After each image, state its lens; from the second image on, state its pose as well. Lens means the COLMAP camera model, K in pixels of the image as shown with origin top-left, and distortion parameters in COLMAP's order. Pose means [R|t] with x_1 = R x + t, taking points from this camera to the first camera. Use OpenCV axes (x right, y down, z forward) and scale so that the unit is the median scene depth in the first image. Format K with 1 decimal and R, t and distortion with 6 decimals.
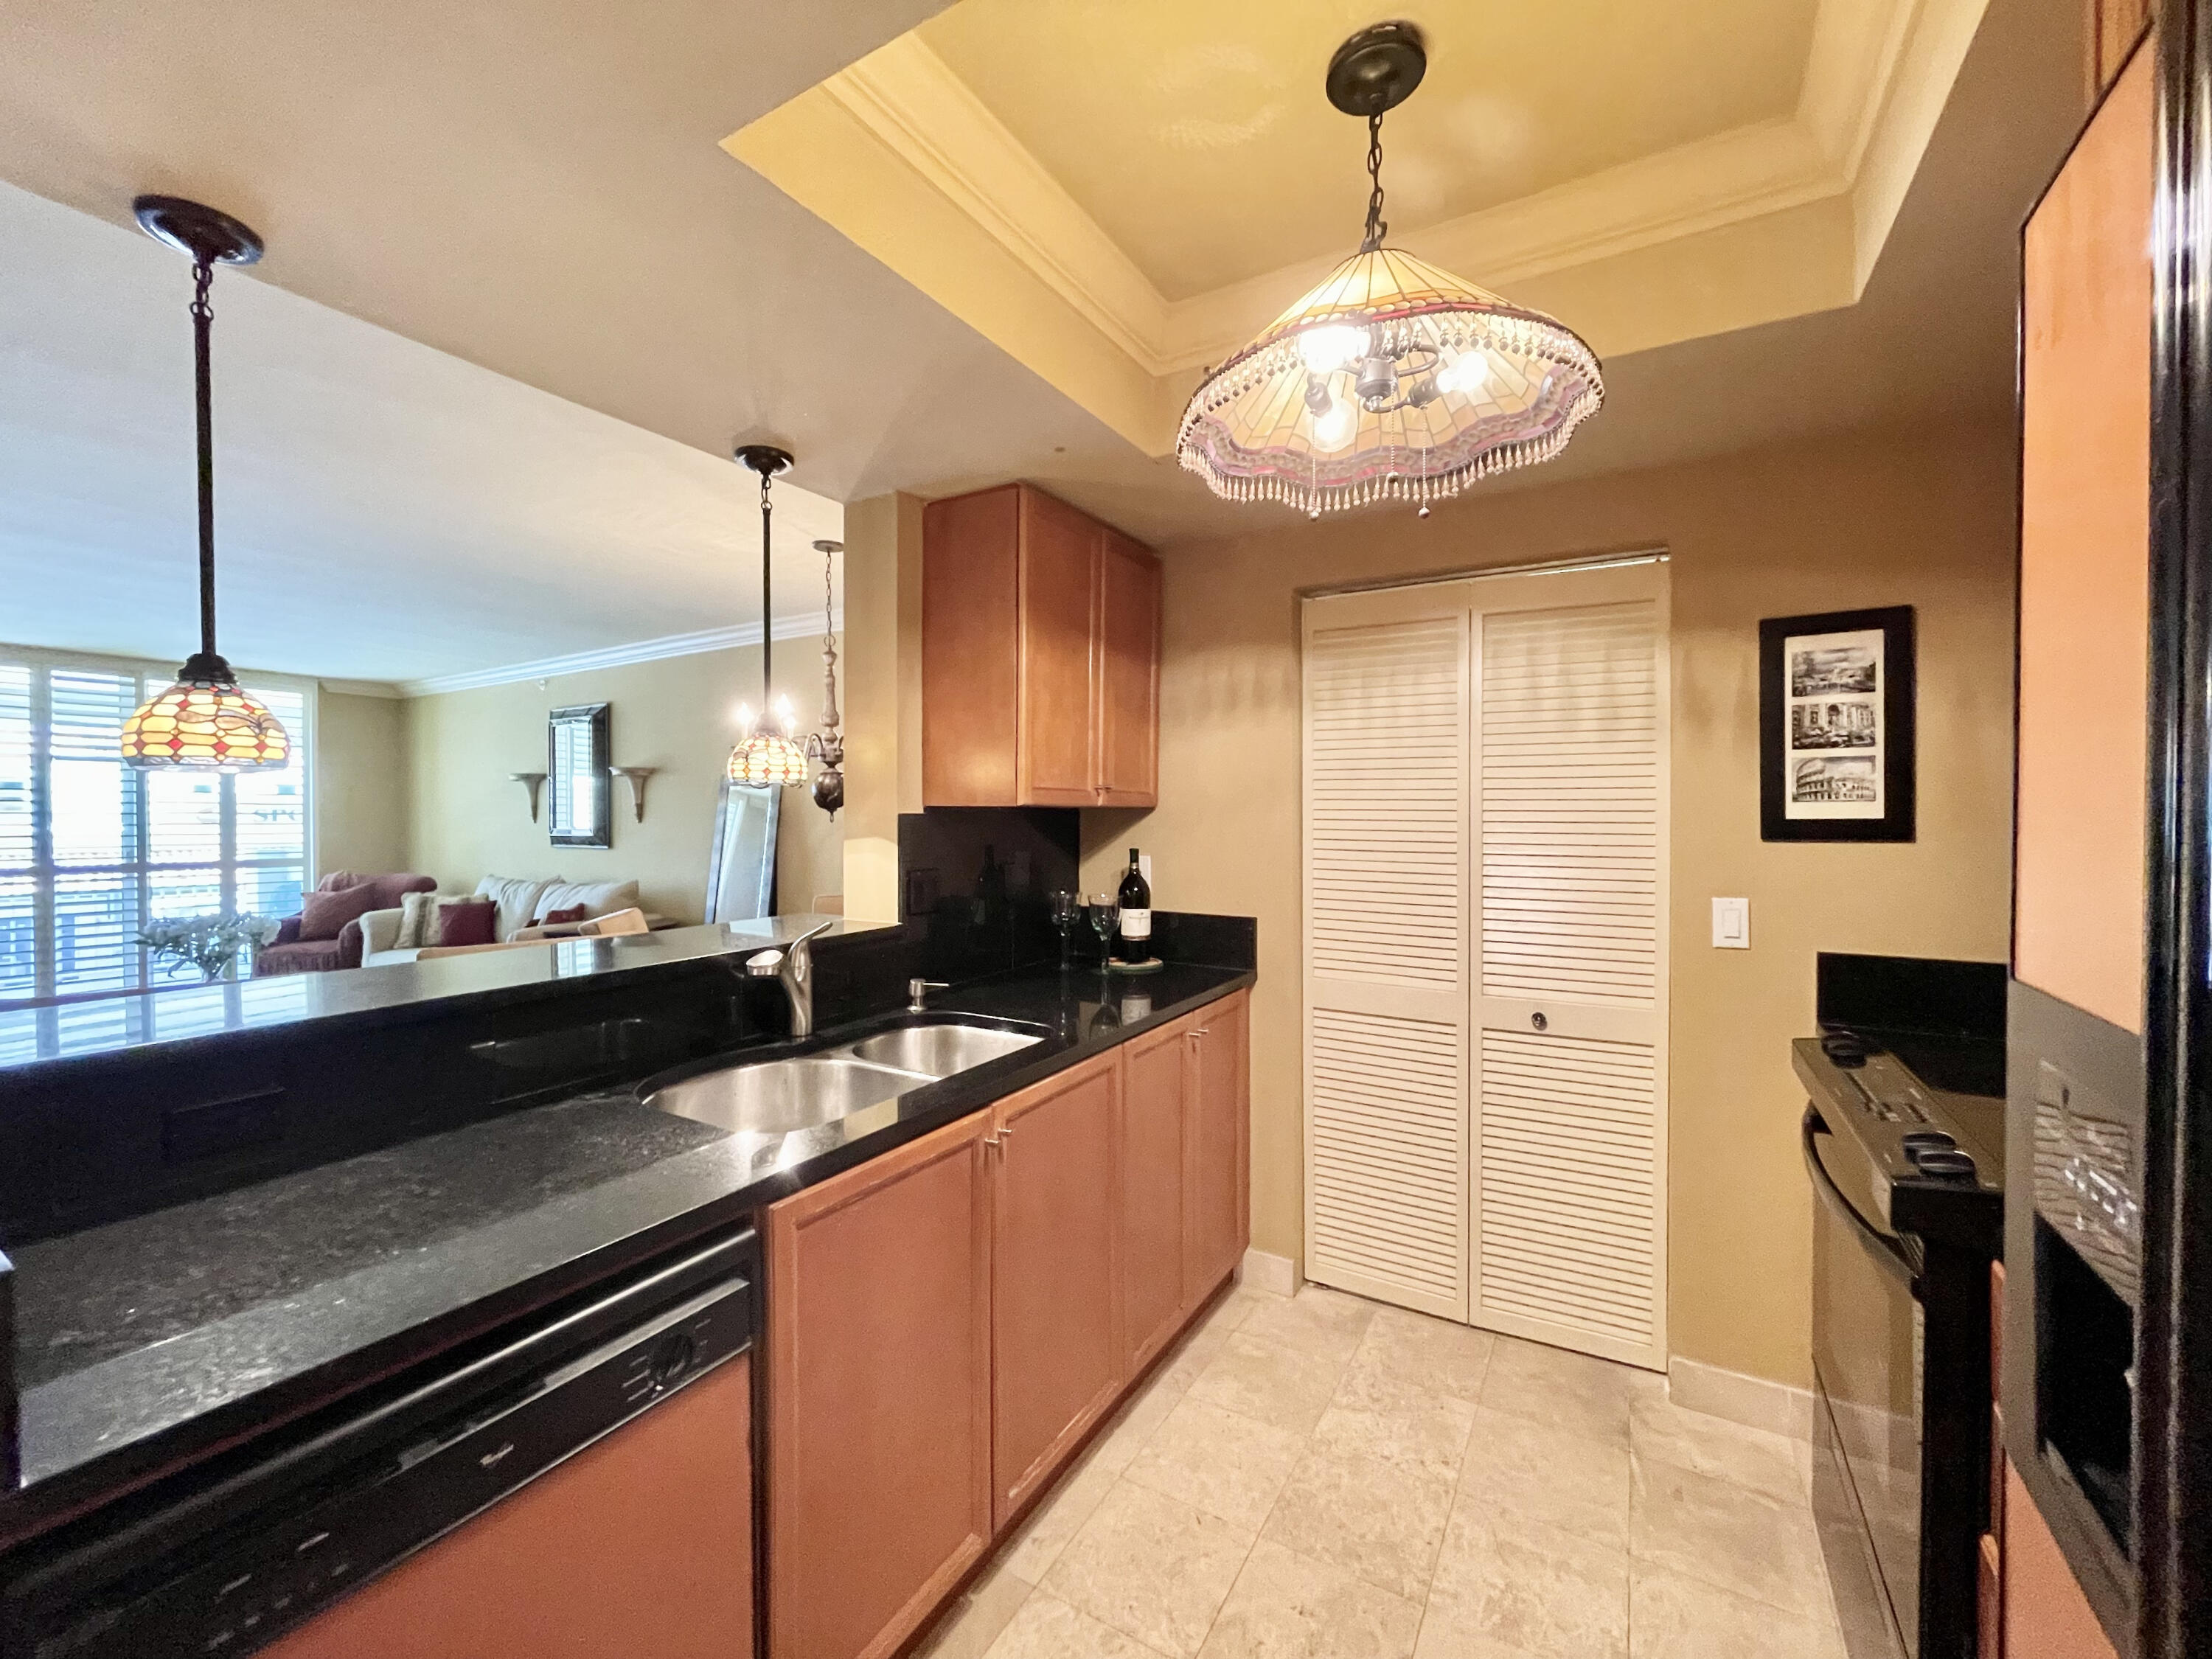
lens RADIAL K [[890.3, 0, 1119.7], [0, 890.3, 825.2], [0, 0, 1]] dist [0.003726, 0.000494]
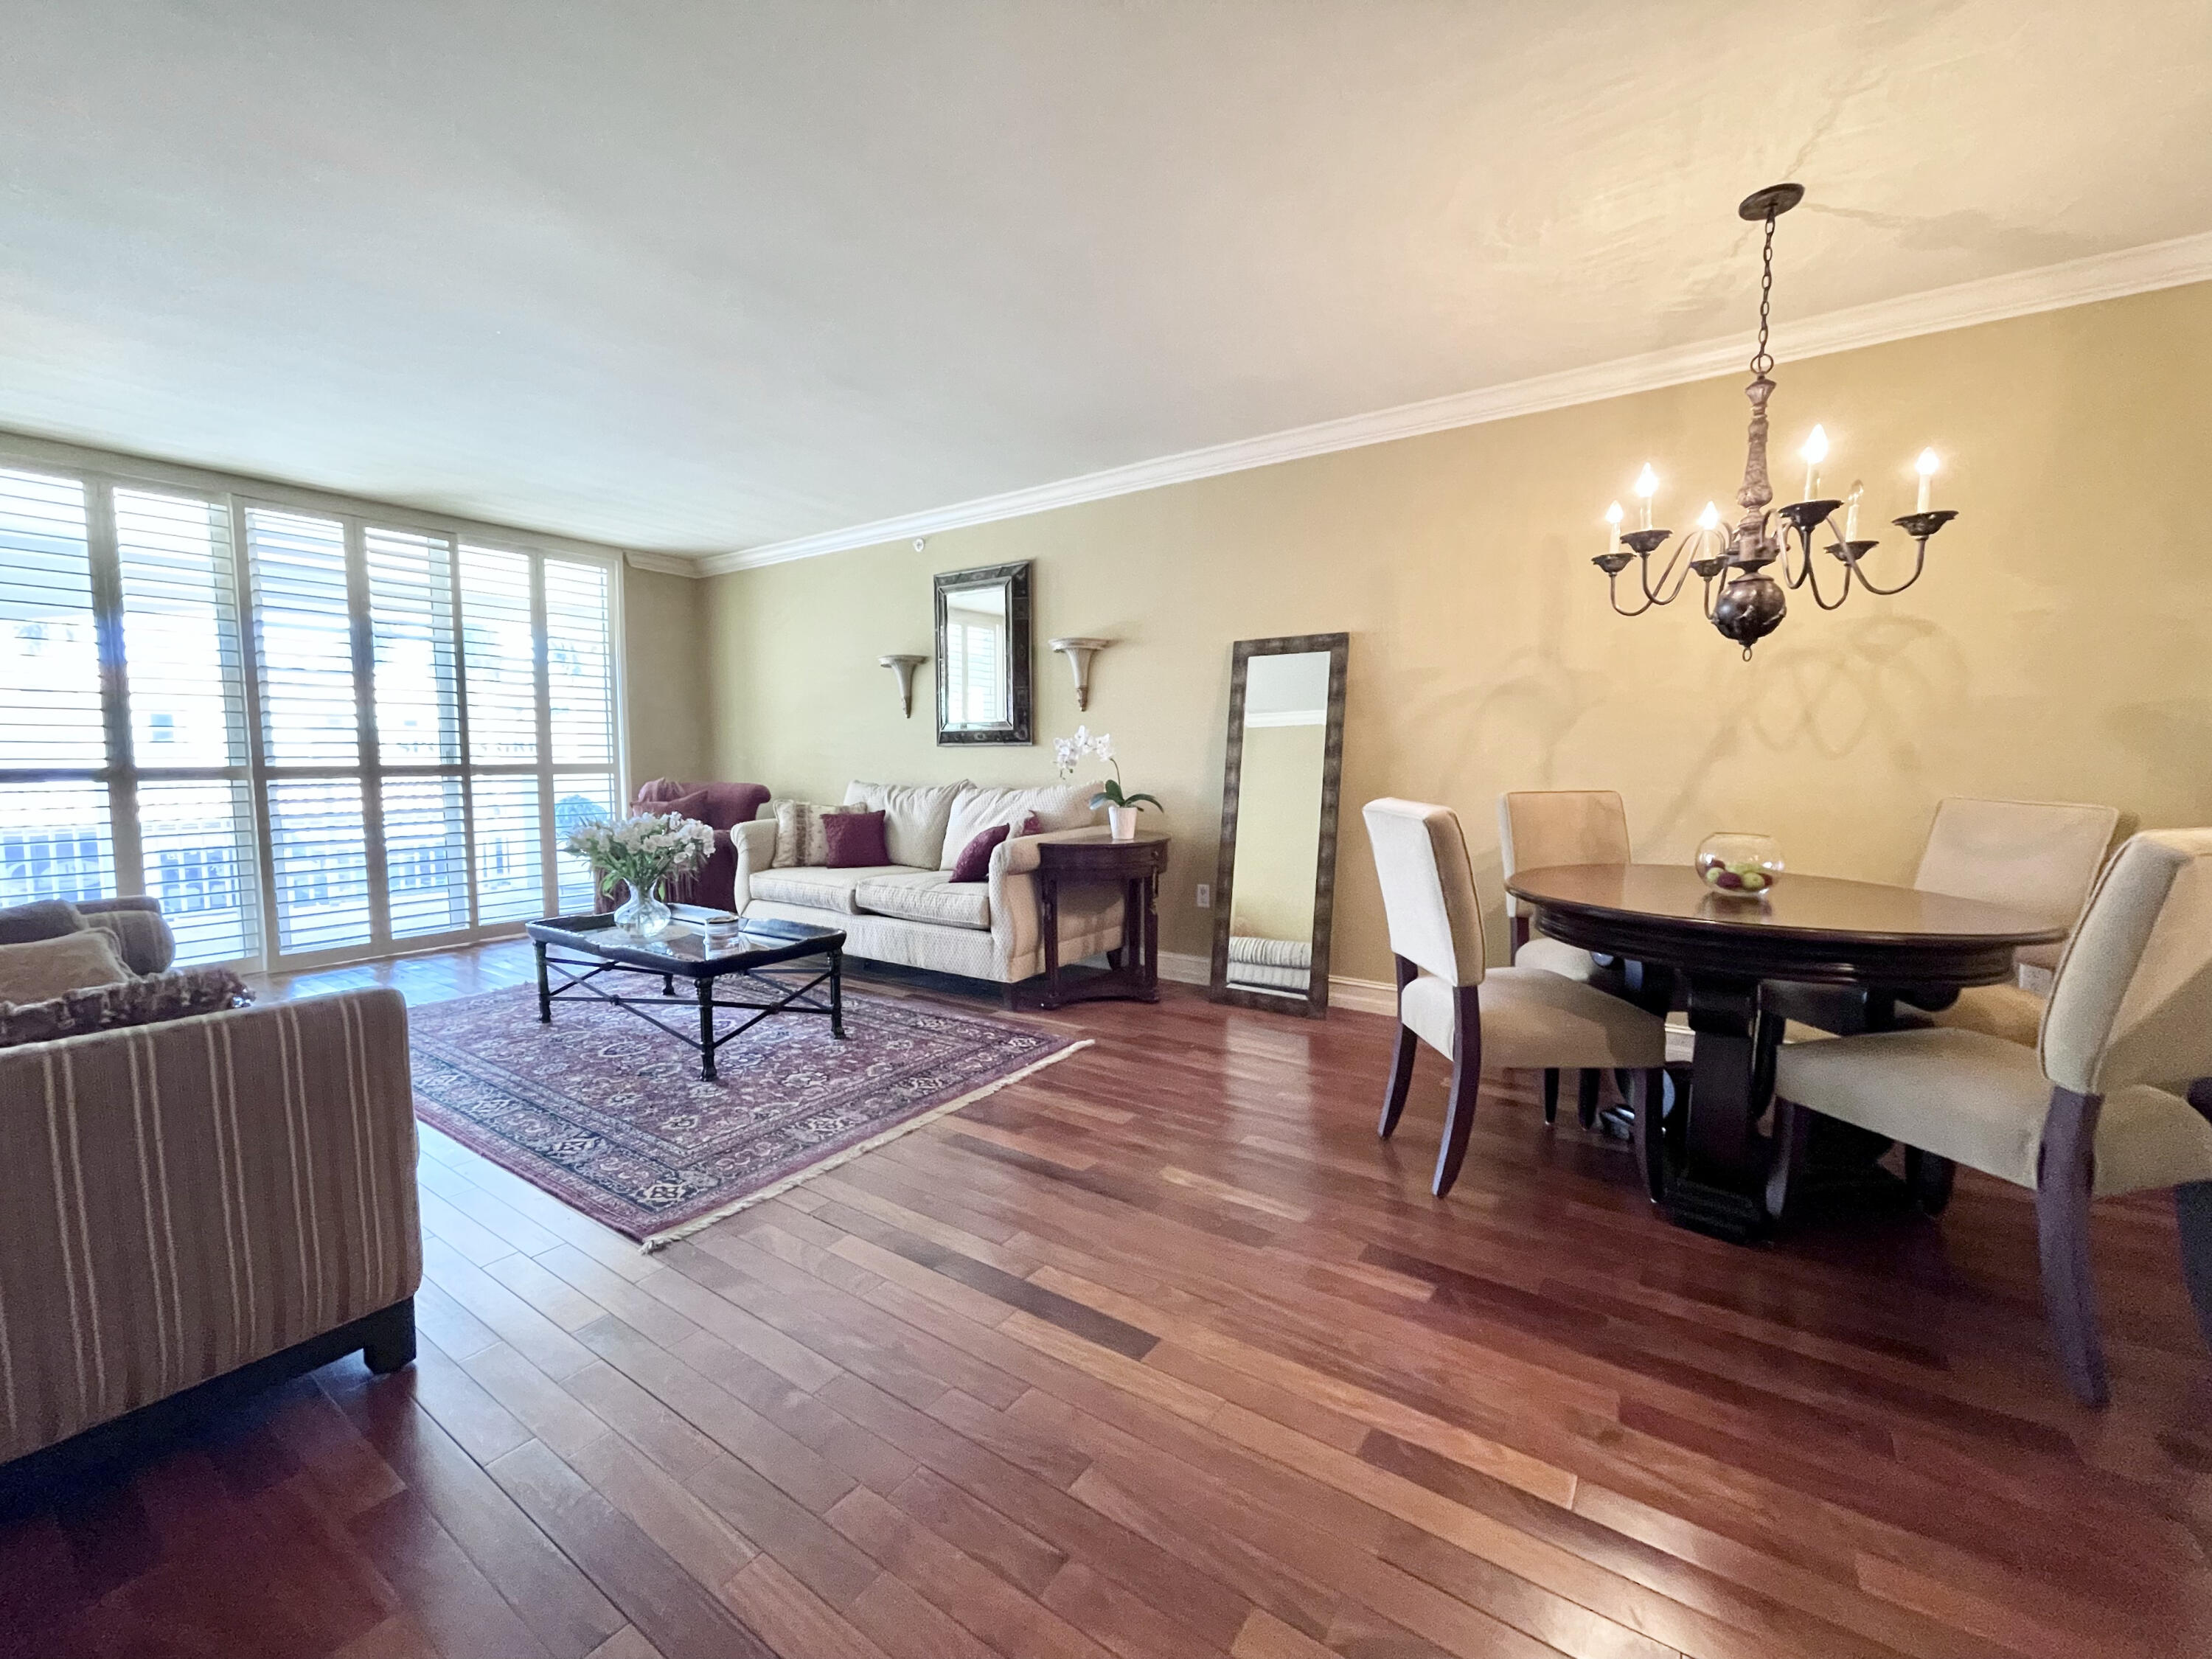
lens RADIAL K [[890.3, 0, 1101.4], [0, 890.3, 829.7], [0, 0, 1]] dist [0.003726, 0.000494]
pose [[0.997553, 0.008331, -0.069417, -0.449825], [-0.003438, 0.997520, 0.070304, 0.044465], [0.069831, -0.069893, 0.995107, 0.205833]]
